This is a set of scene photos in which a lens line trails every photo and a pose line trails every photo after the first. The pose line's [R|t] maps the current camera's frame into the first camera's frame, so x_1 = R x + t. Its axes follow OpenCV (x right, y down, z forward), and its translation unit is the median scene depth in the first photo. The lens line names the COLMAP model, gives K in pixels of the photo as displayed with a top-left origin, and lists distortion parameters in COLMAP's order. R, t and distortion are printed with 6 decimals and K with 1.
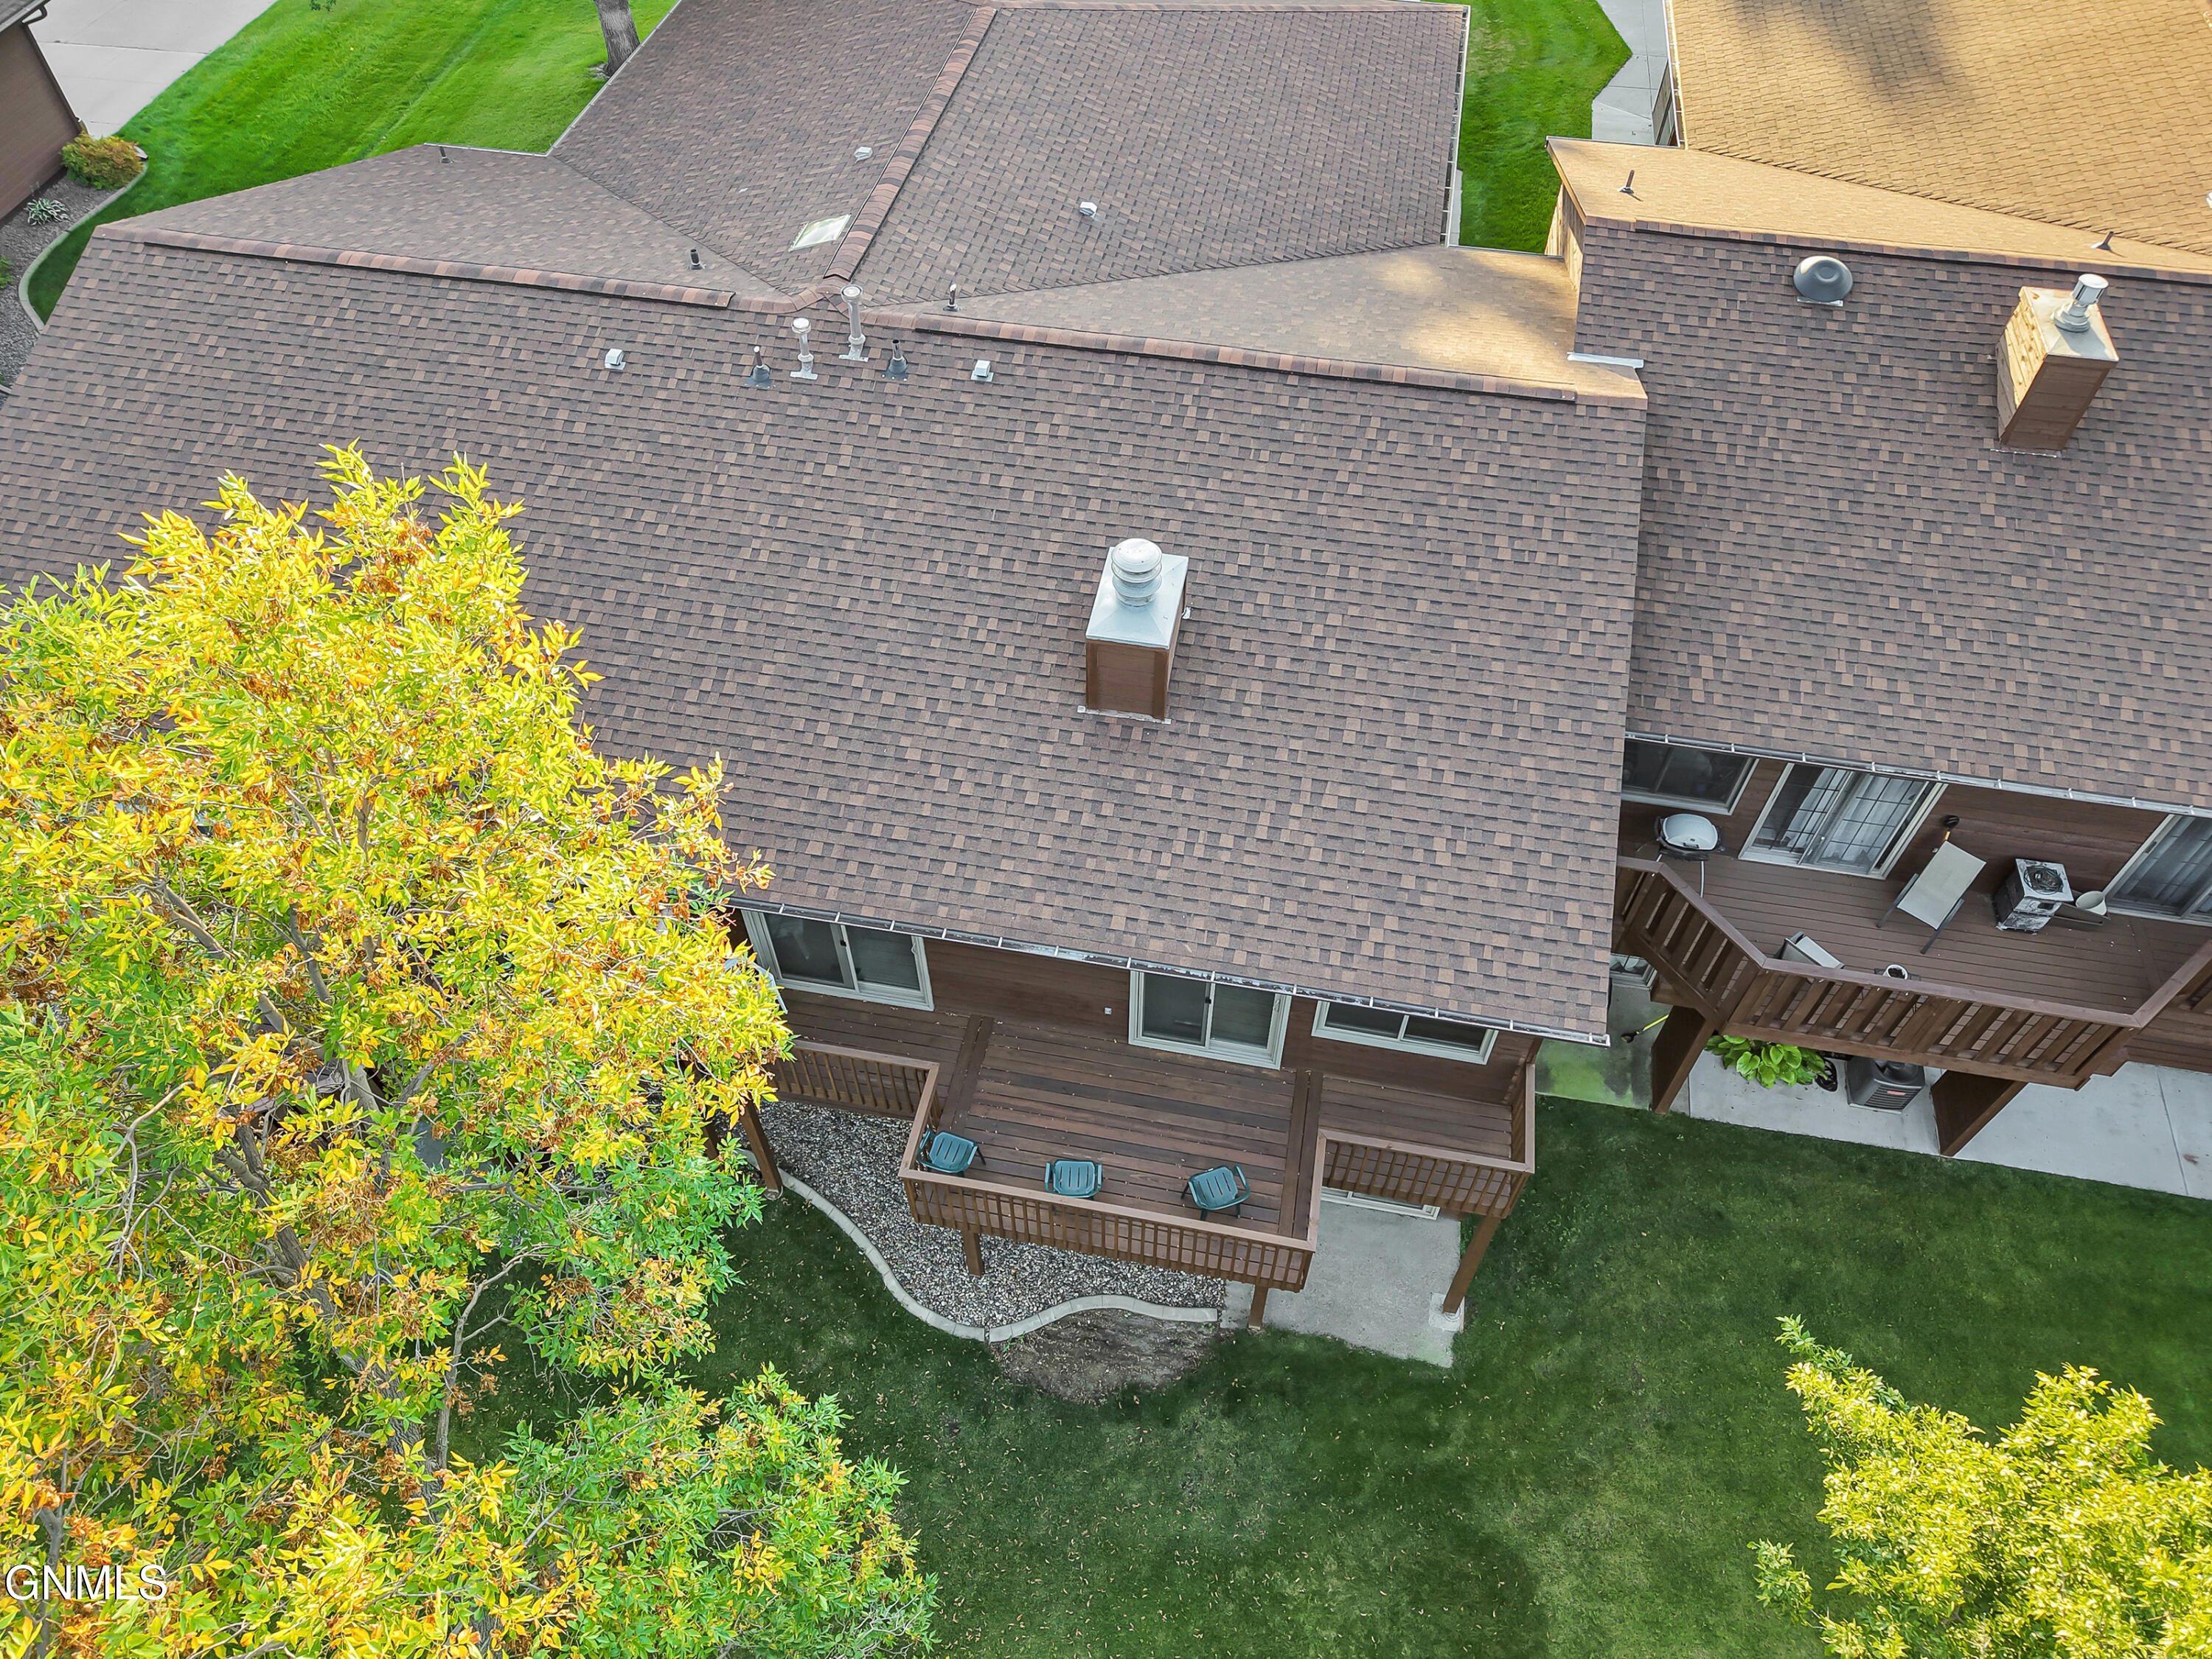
lens RADIAL K [[1491.2, 0, 1097.9], [0, 1491.2, 839.3], [0, 0, 1]] dist [0.091751, -0.123191]
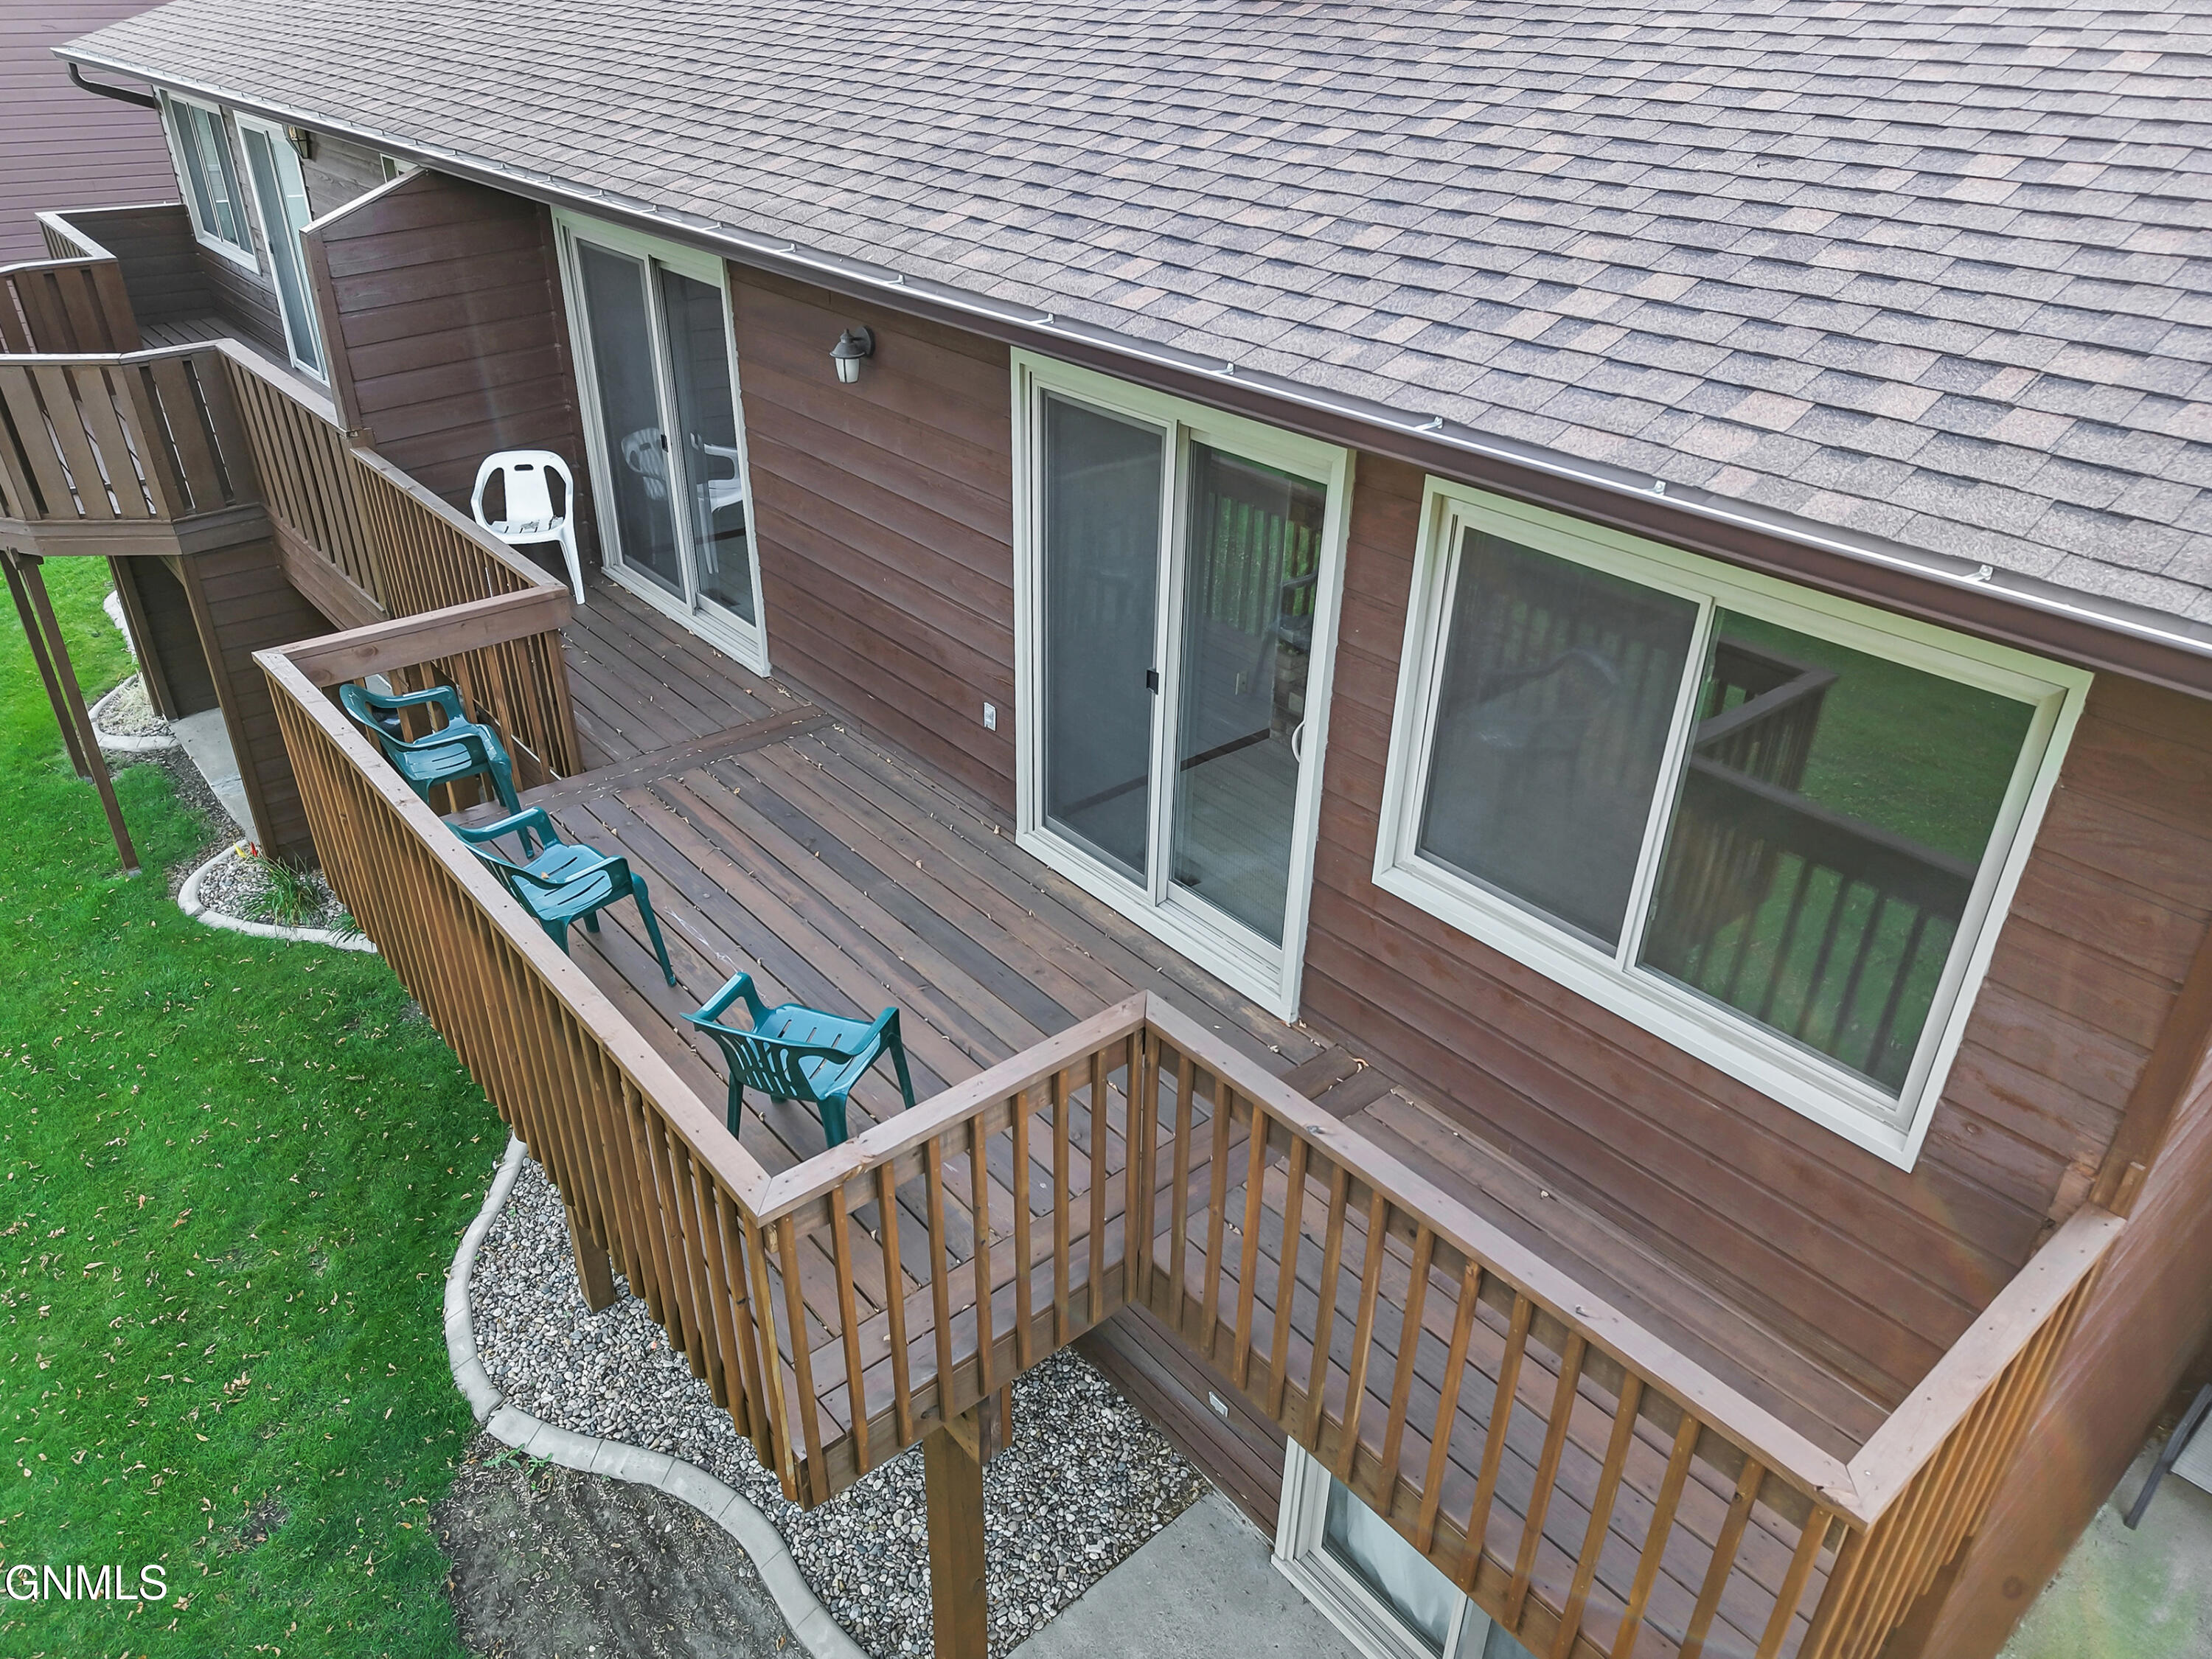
lens RADIAL K [[1515.4, 0, 1099.5], [0, 1515.4, 842.3], [0, 0, 1]] dist [0.040270, -0.046572]
pose [[0.774858, 0.329939, -0.539199, 0.241639], [-0.503374, 0.838014, -0.210590, 0.198967], [0.382374, 0.434595, 0.815424, 0.644028]]
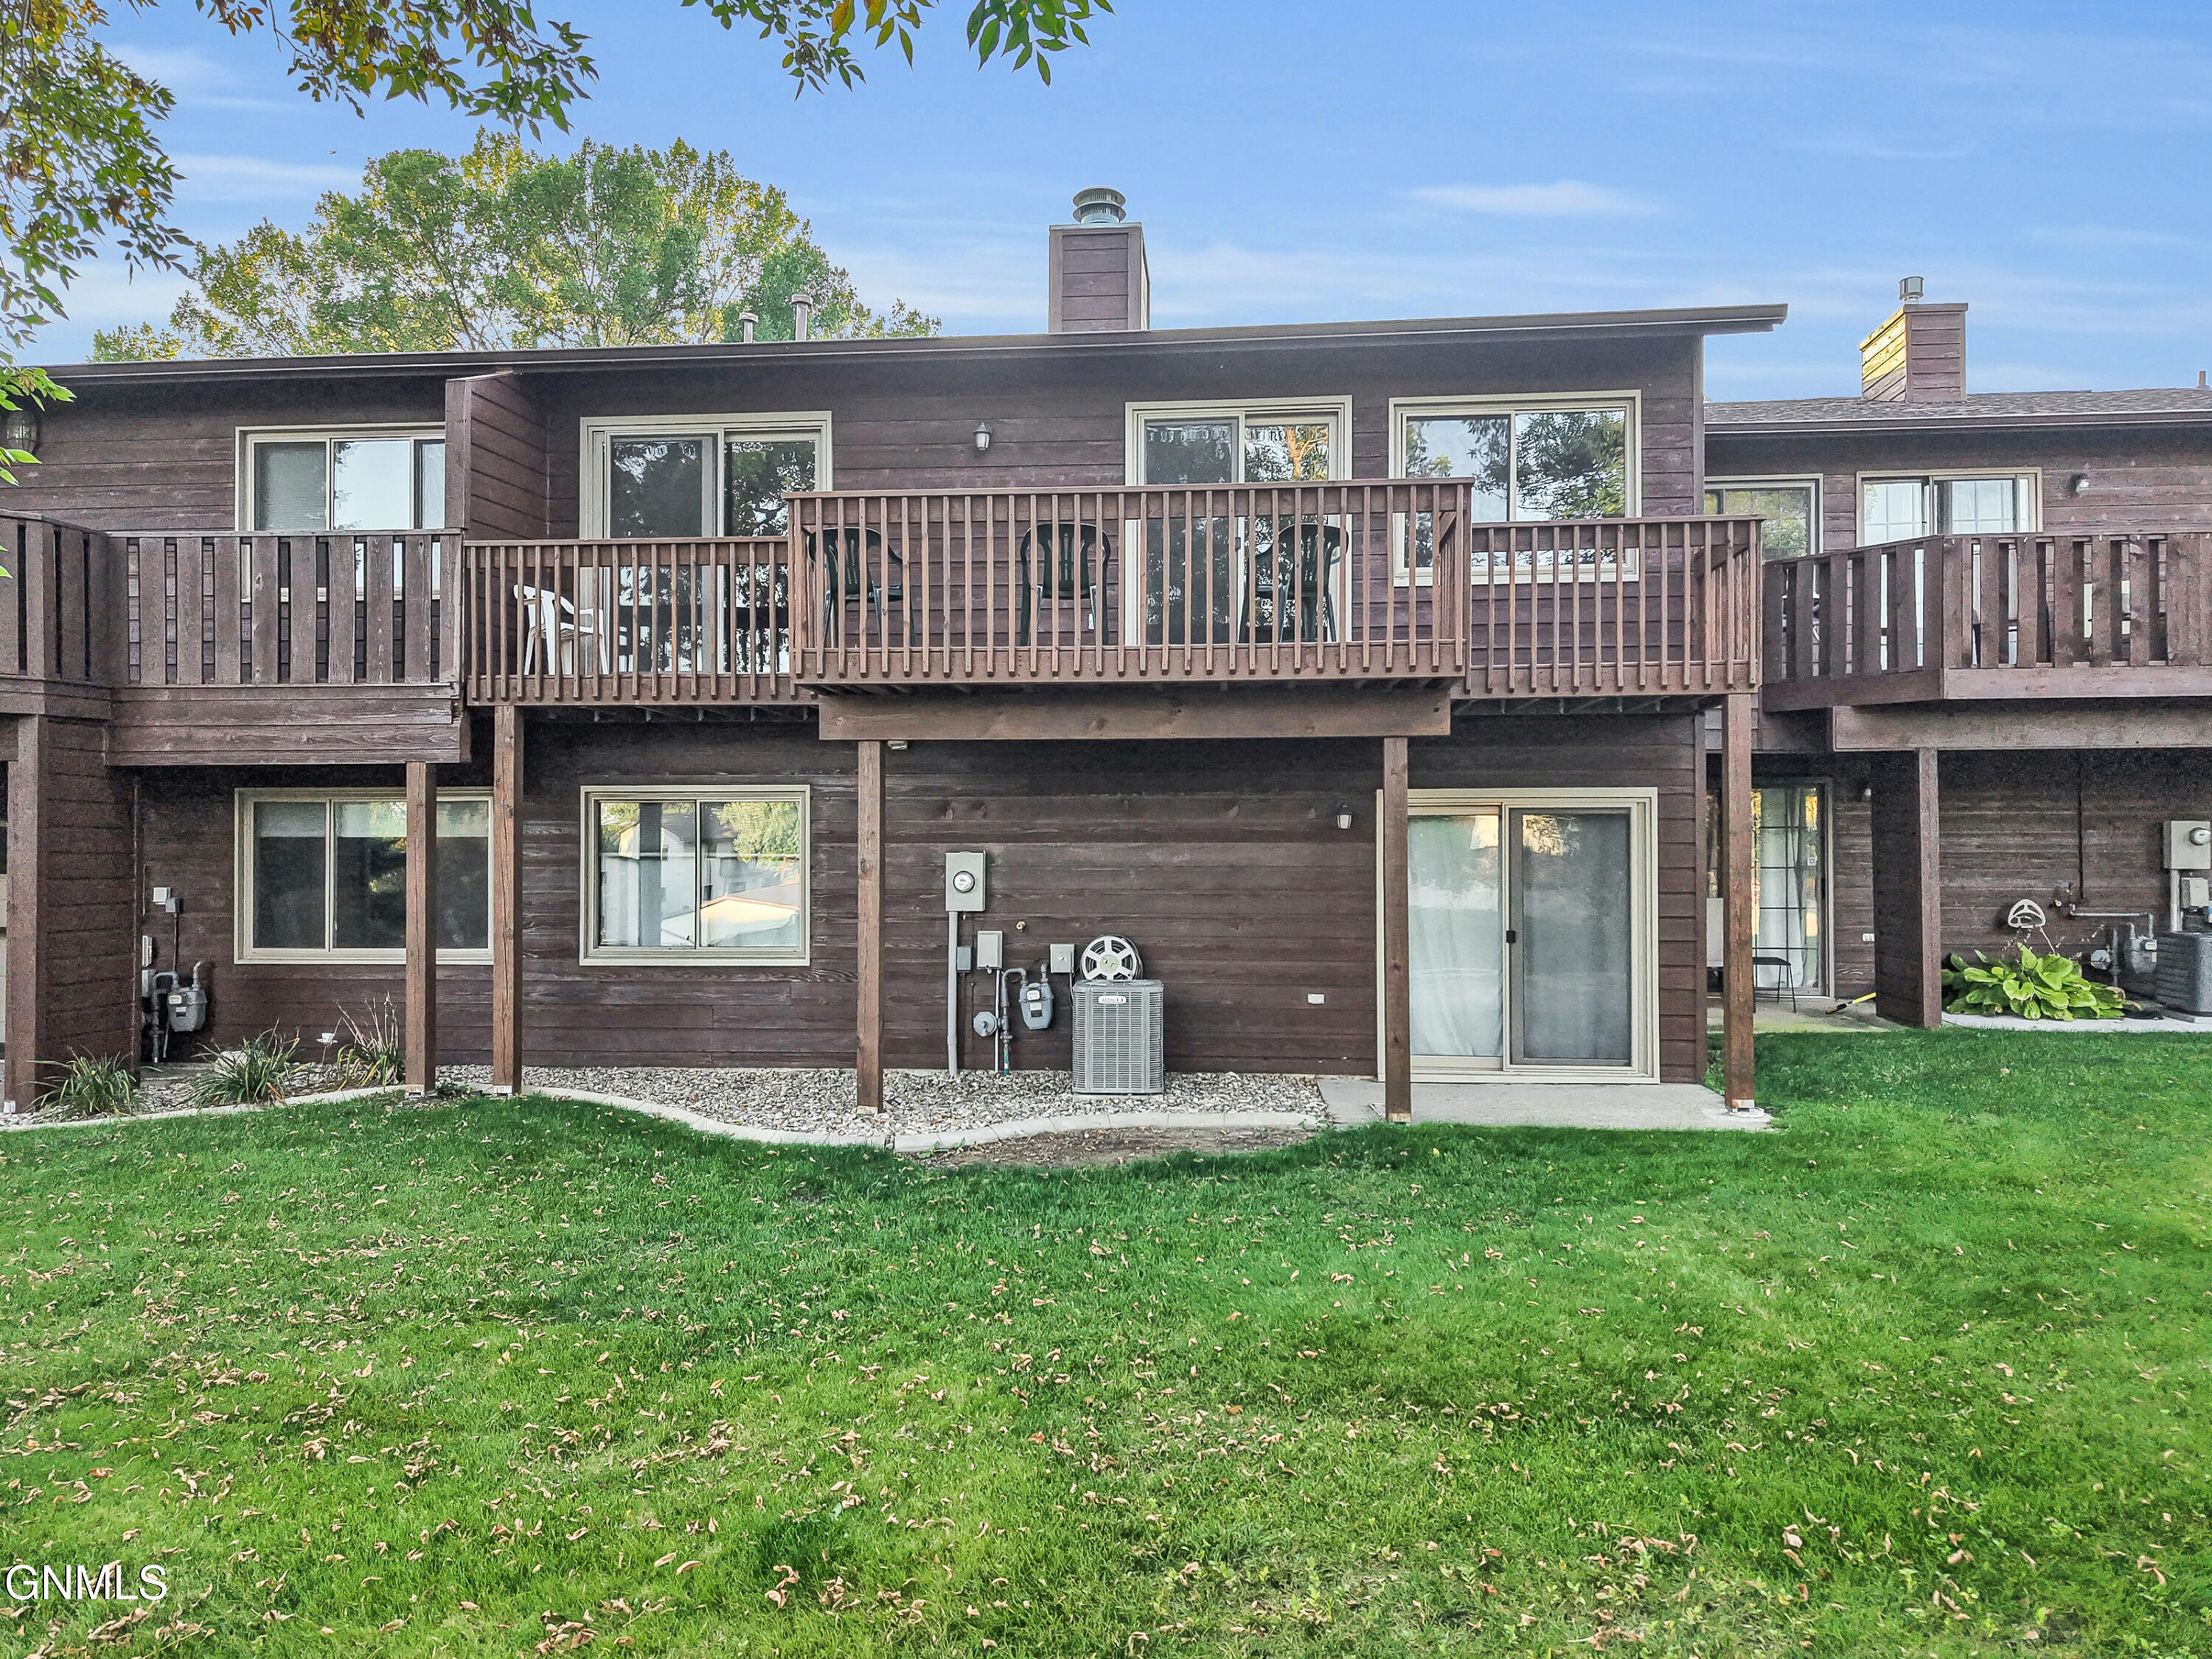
lens RADIAL K [[1491.2, 0, 1097.9], [0, 1491.2, 839.3], [0, 0, 1]] dist [0.091751, -0.123191]
pose [[0.995504, 0.002070, 0.094693, -0.052452], [0.072962, 0.620731, -0.780621, 0.668552], [-0.060394, 0.784021, 0.617790, 0.603871]]
